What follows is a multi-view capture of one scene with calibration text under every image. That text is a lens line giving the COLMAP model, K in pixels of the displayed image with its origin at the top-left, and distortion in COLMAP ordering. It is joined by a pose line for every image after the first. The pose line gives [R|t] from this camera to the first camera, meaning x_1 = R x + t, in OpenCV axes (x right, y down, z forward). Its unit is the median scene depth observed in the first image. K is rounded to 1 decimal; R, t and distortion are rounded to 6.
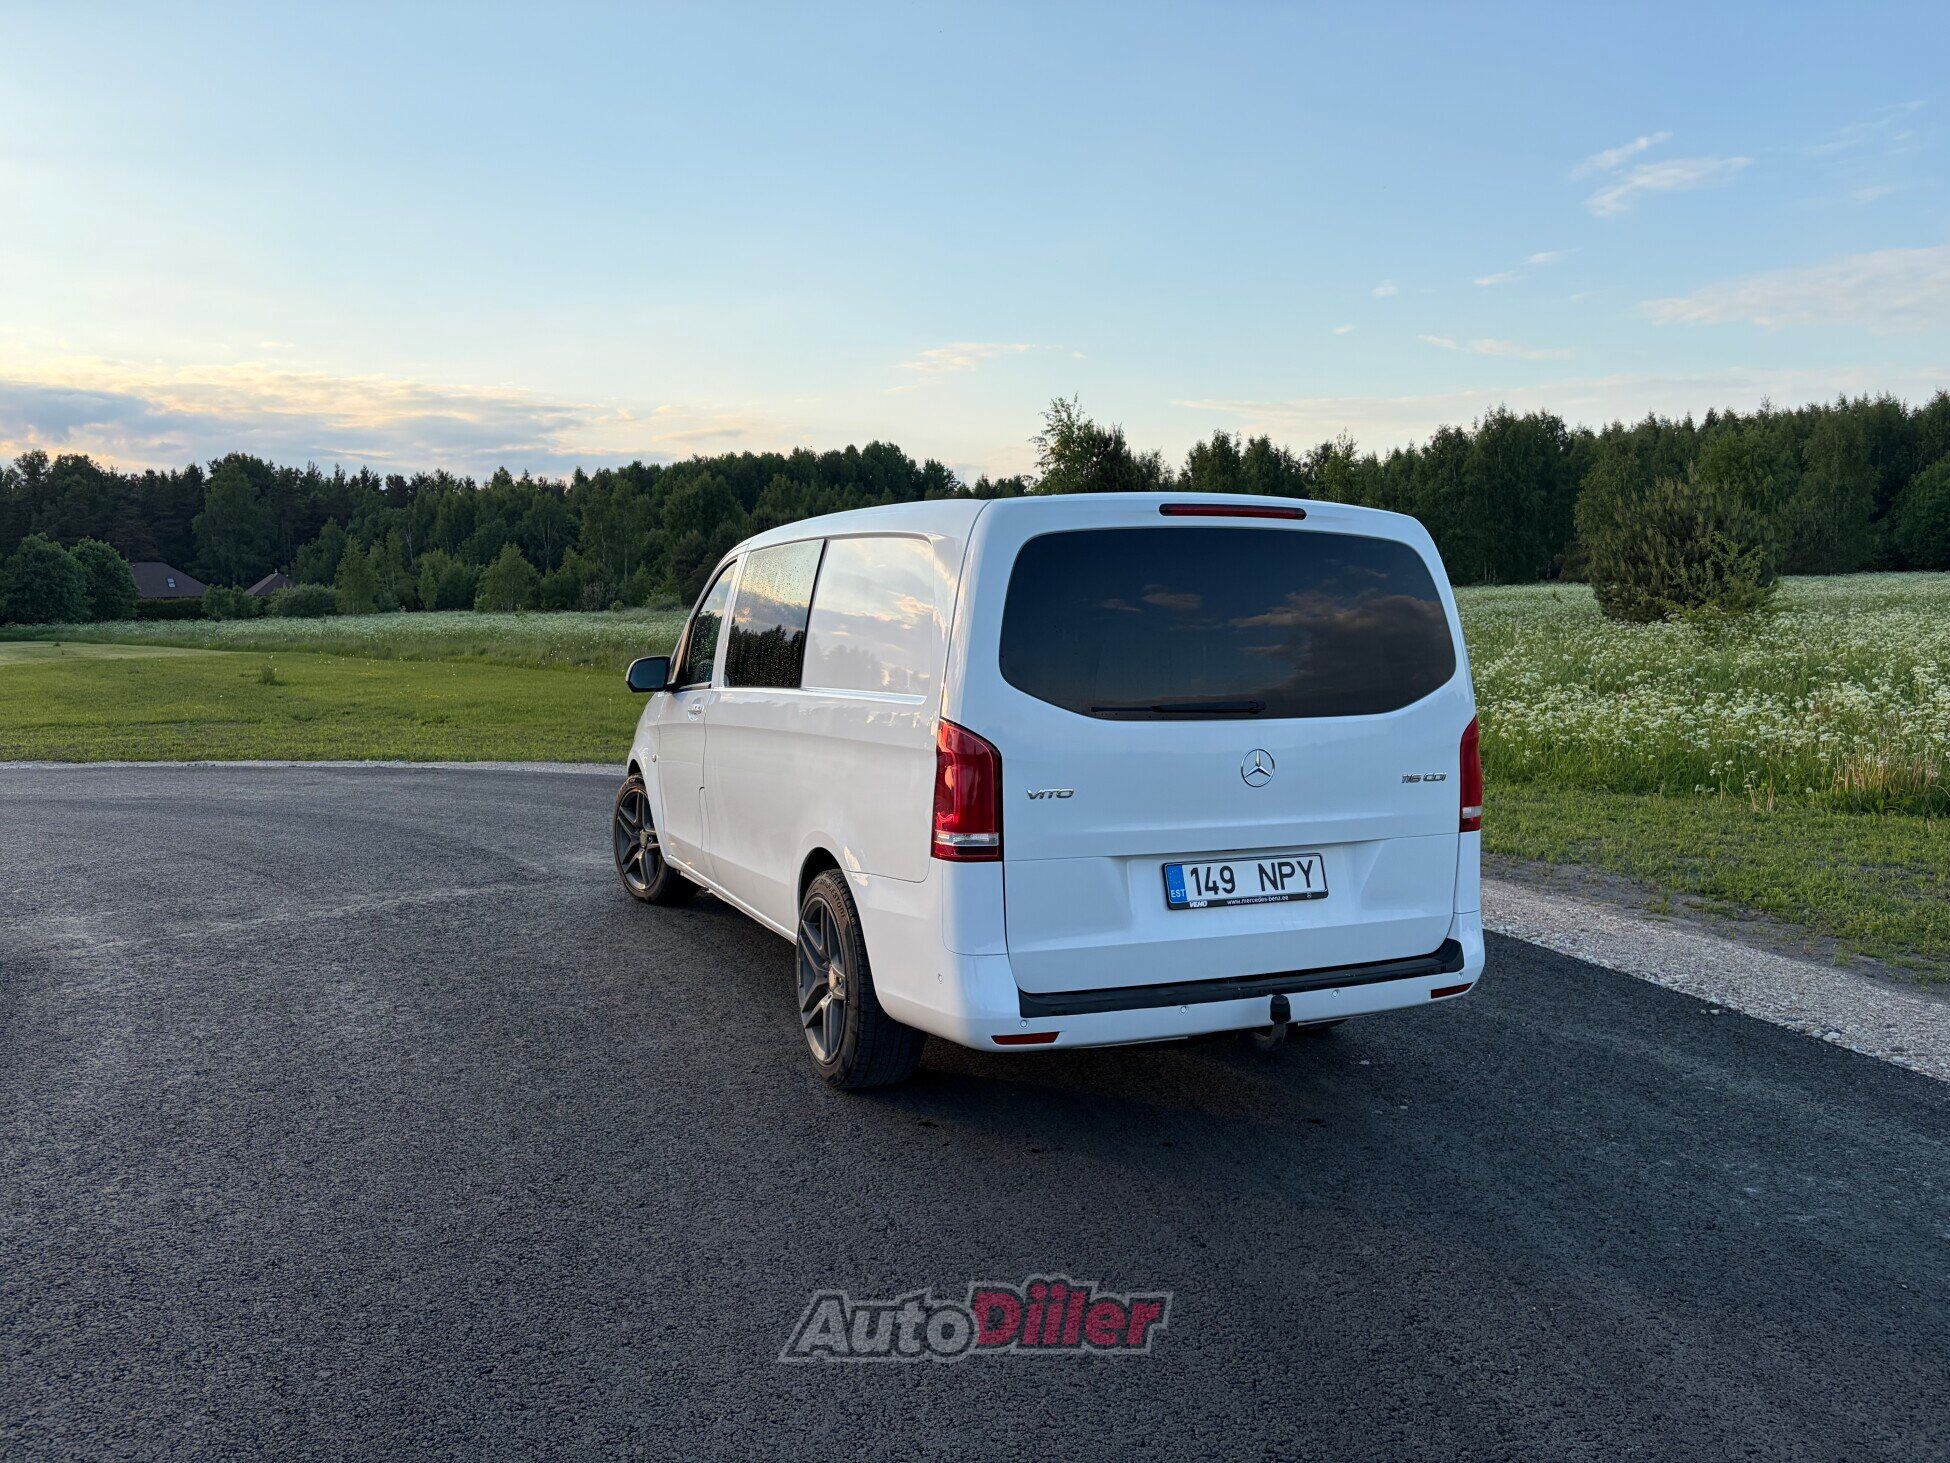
lens RADIAL K [[1476.5, 0, 980.7], [0, 1476.5, 730.1], [0, 0, 1]] dist [0.056153, -0.070815]
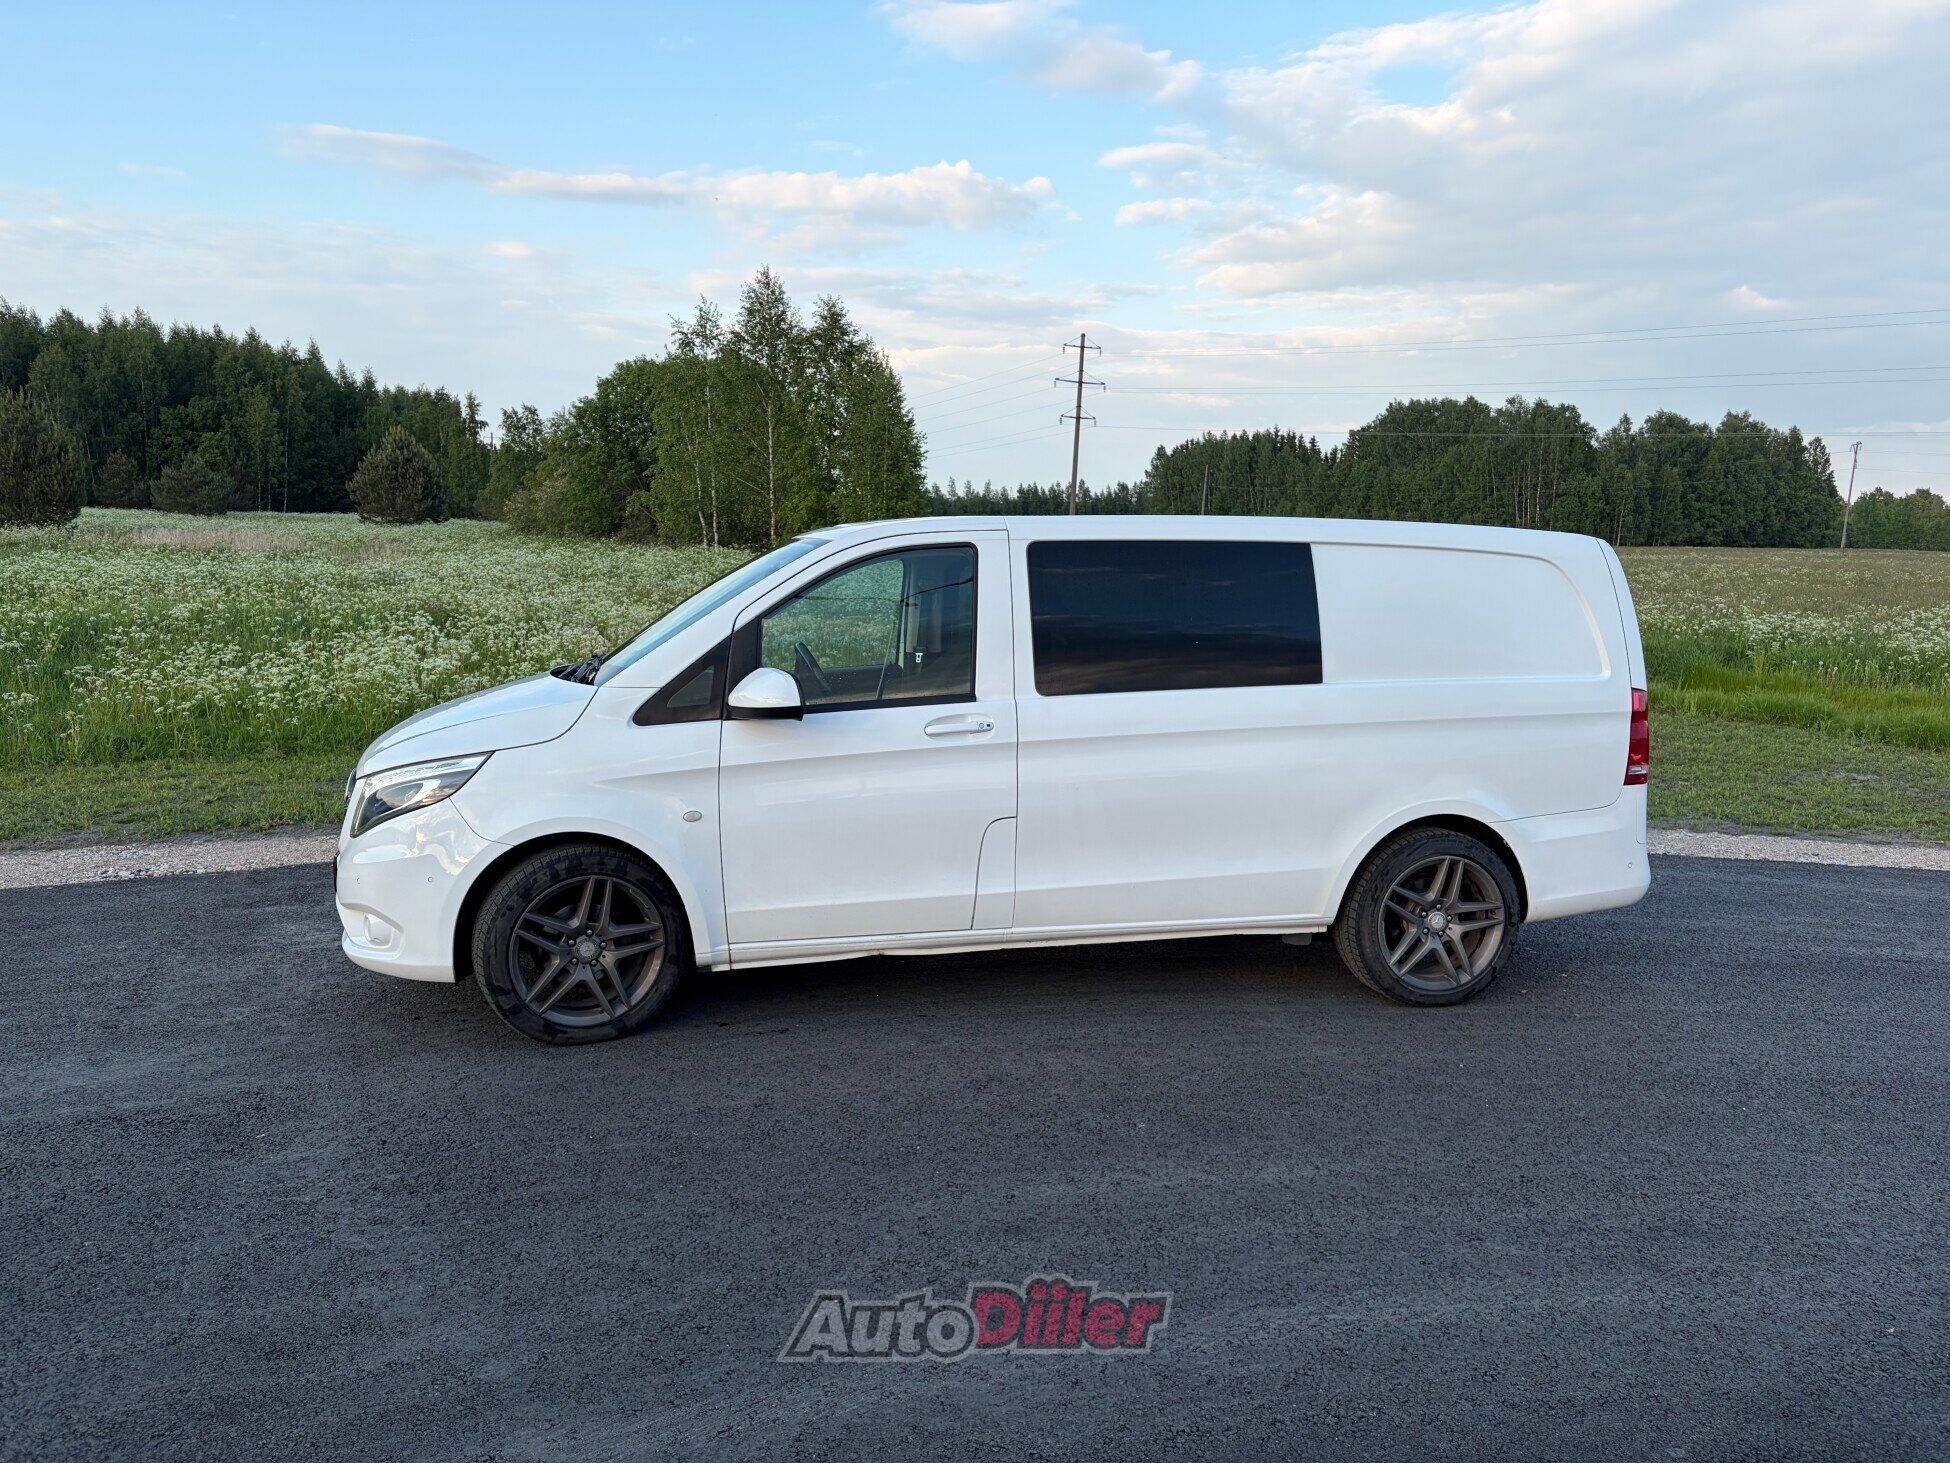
lens RADIAL K [[1478.9, 0, 965.3], [0, 1478.9, 732.8], [0, 0, 1]] dist [0.050820, -0.058832]
pose [[0.186447, -0.104552, 0.976886, -0.730288], [0.057171, 0.993791, 0.095450, -0.065586], [-0.980800, 0.038053, 0.191267, 0.623597]]
